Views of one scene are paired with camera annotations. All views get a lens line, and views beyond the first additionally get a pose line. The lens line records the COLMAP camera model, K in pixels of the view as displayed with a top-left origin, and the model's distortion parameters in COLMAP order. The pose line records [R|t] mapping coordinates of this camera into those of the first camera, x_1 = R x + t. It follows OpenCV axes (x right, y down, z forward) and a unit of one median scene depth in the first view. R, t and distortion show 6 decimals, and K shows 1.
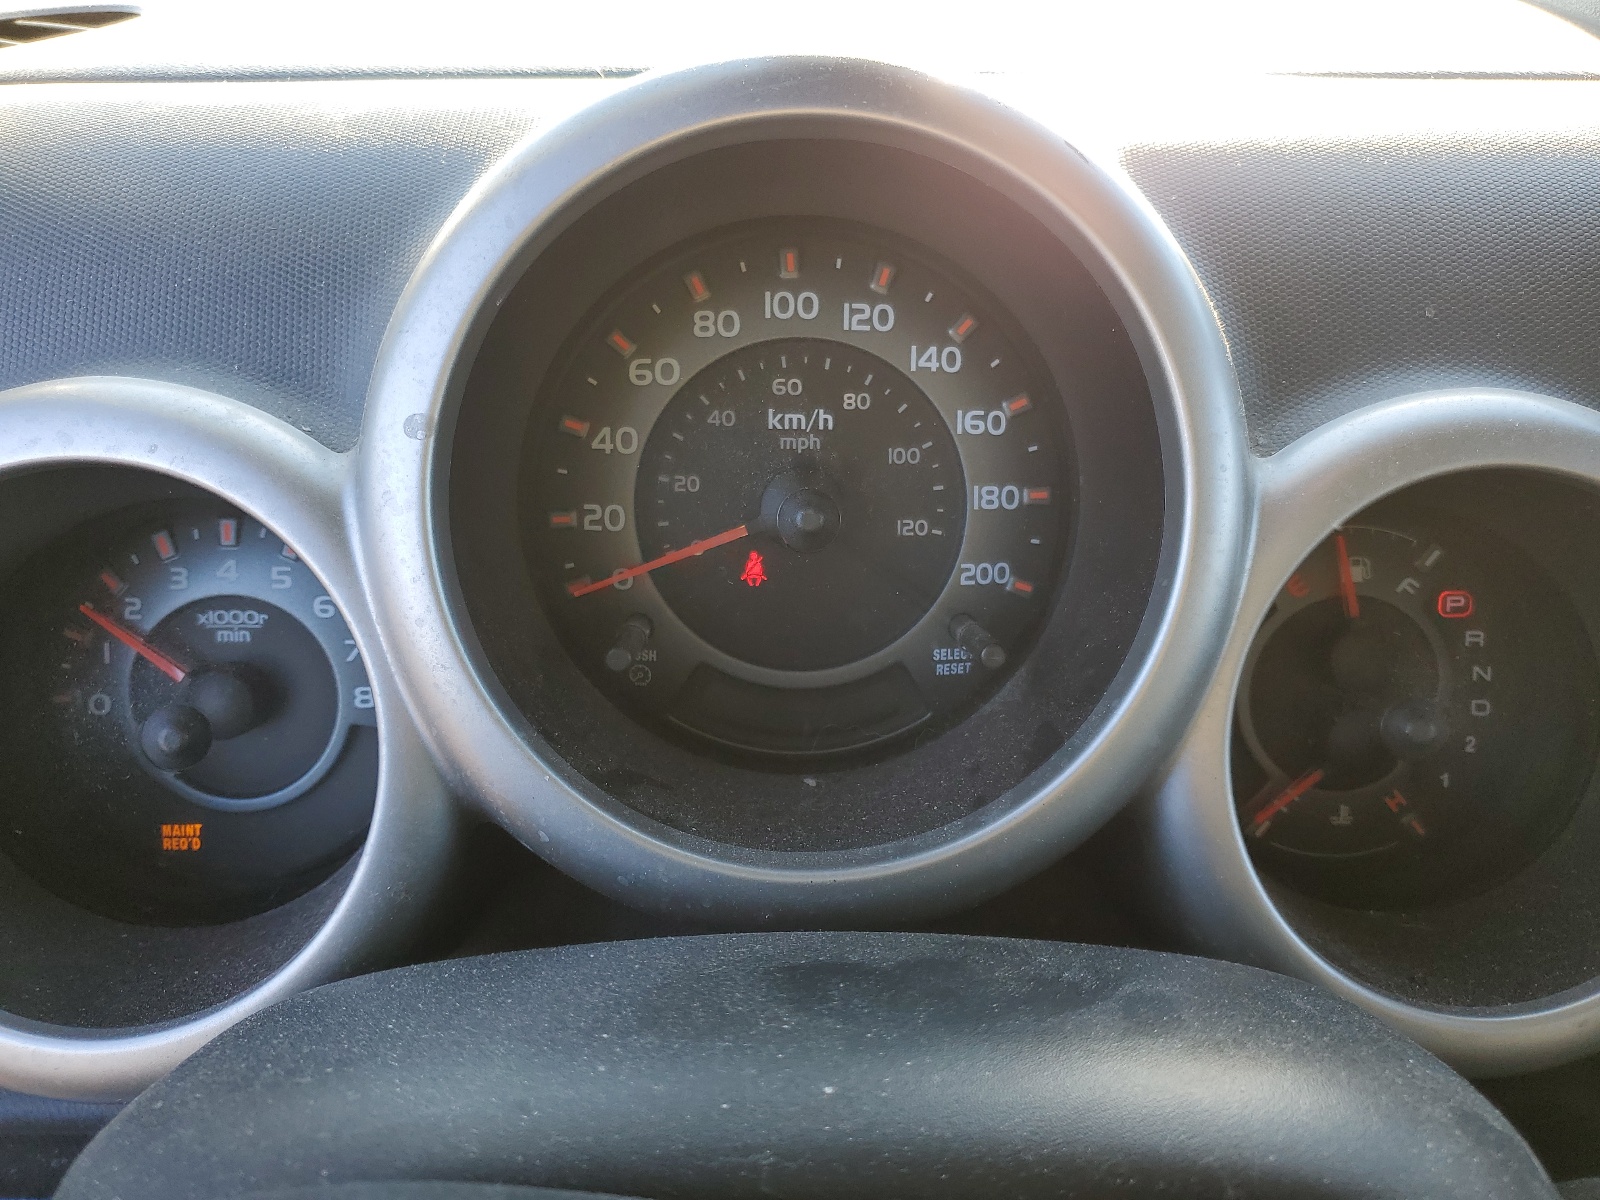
lens RADIAL K [[1213.6, 0, 800.4], [0, 1213.6, 599.7], [0, 0, 1]] dist [-0.000928, -0.000608]
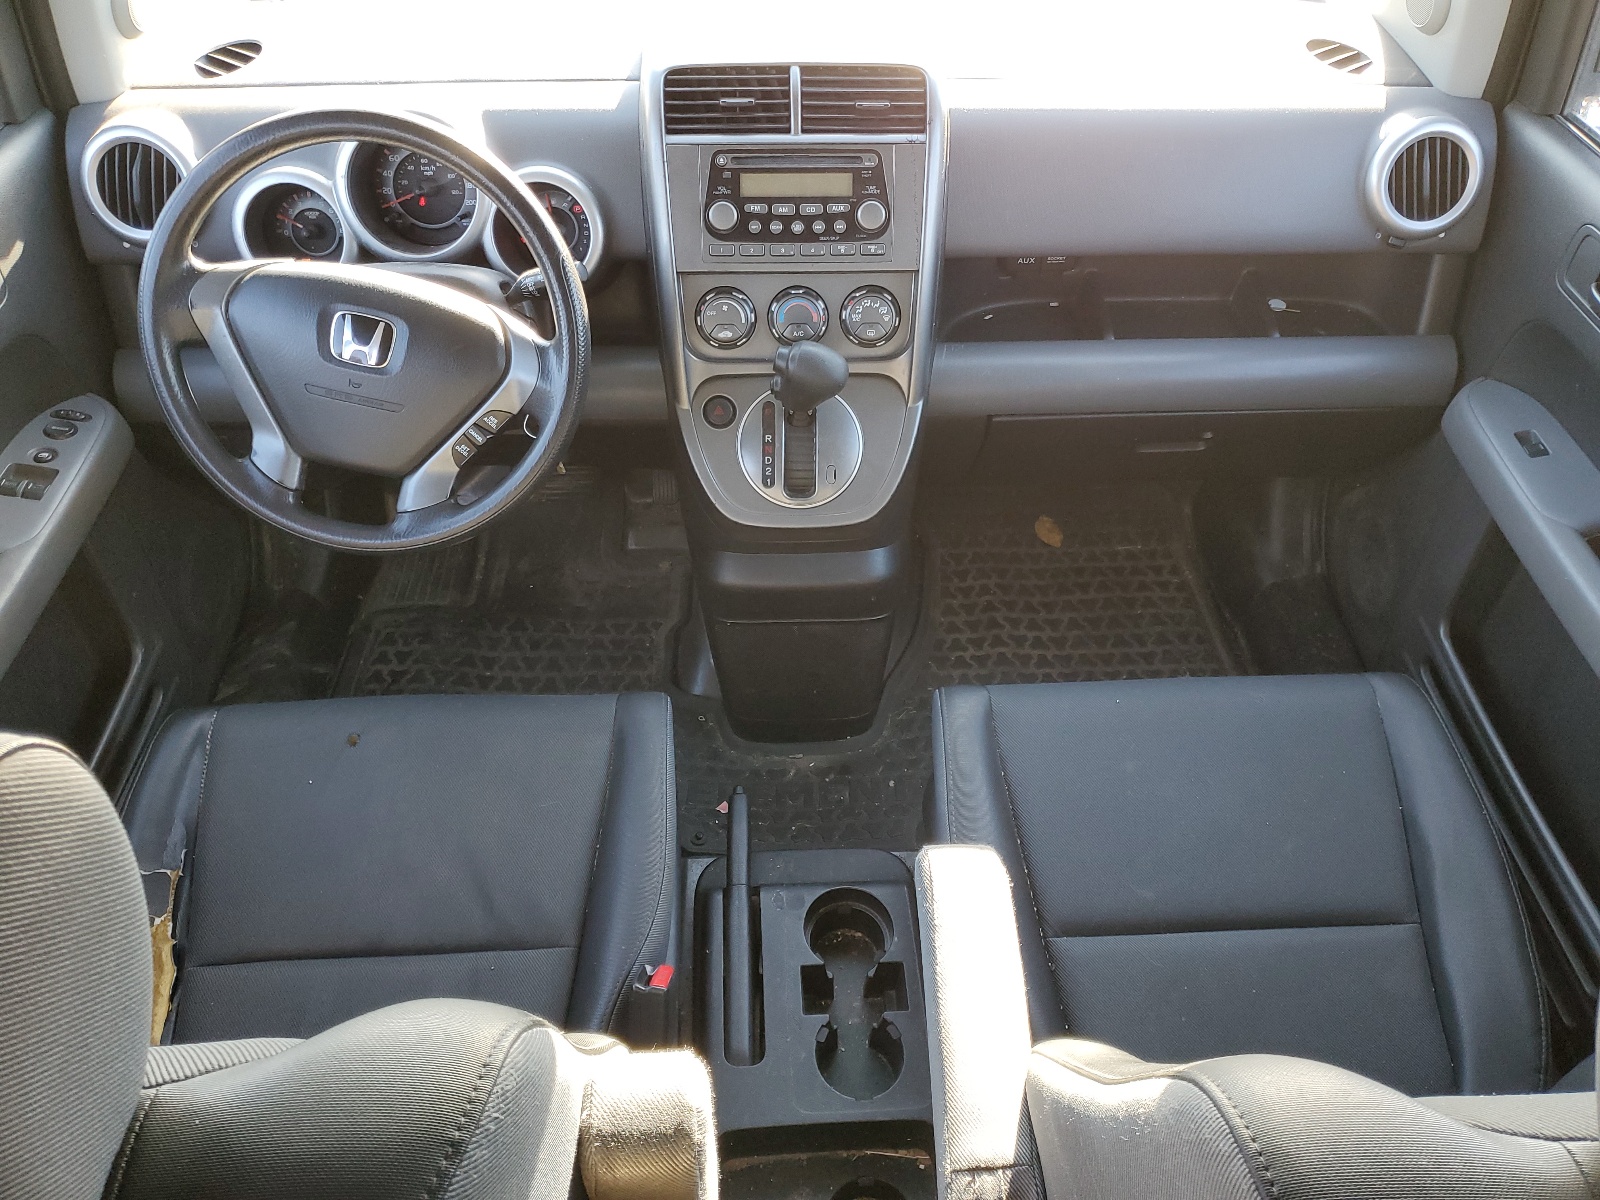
lens RADIAL K [[1213.6, 0, 799.2], [0, 1213.6, 599.9], [0, 0, 1]] dist [-0.000928, -0.000608]
pose [[0.999971, -0.005465, -0.005375, 1.478147], [0.006643, 0.967725, 0.251920, 0.300372], [0.003825, -0.251948, 0.967733, -4.025923]]
